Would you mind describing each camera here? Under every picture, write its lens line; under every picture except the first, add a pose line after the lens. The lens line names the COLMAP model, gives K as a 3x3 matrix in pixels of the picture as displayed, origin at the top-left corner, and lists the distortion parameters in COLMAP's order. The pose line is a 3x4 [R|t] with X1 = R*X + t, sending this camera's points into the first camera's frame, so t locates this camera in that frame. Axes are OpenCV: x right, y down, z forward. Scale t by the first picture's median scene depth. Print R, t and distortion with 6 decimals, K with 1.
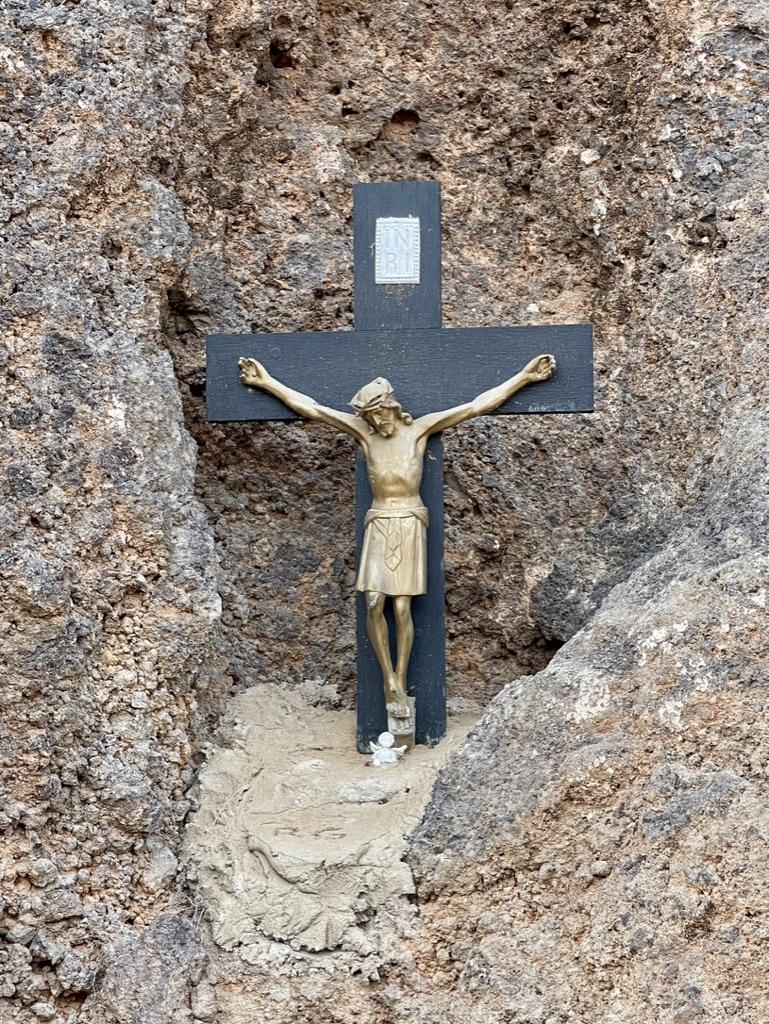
lens RADIAL K [[2476.3, 0, 384.7], [0, 2476.3, 511.0], [0, 0, 1]] dist [0.089985, 0.000000]
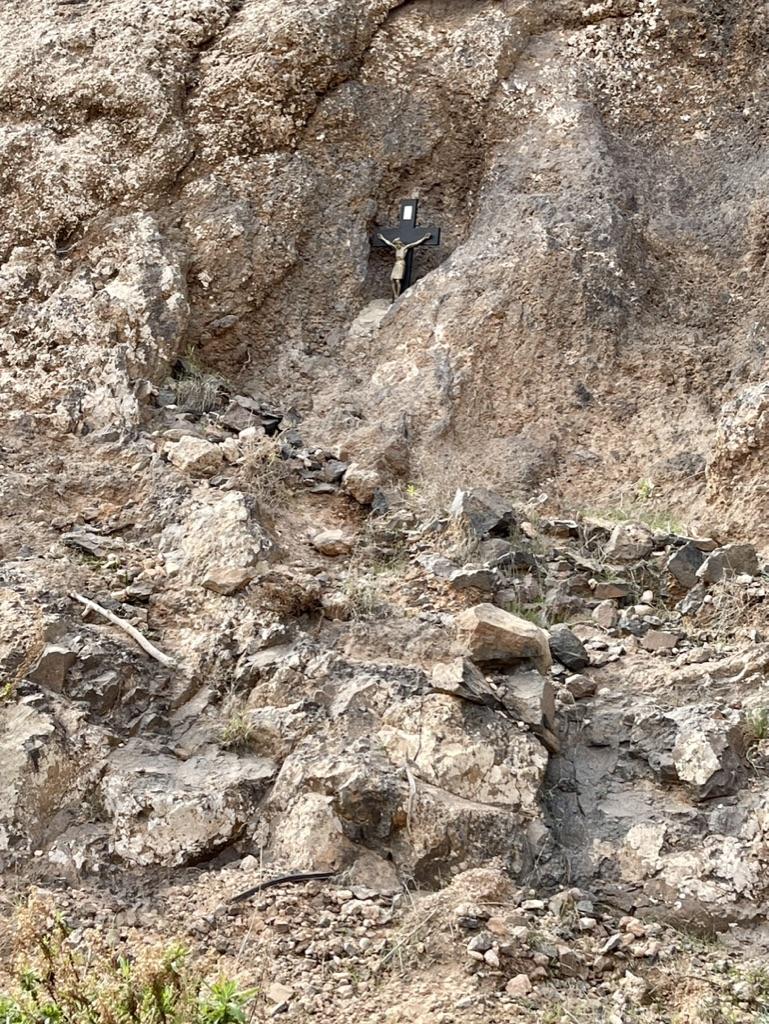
lens RADIAL K [[1787.8, 0, 384.7], [0, 1787.8, 512.3], [0, 0, 1]] dist [0.043948, 0.000000]
pose [[0.890817, 0.078014, -0.447615, 1.702334], [-0.054189, 0.996360, 0.065810, 0.276294], [0.451119, -0.034369, 0.891802, -2.391558]]
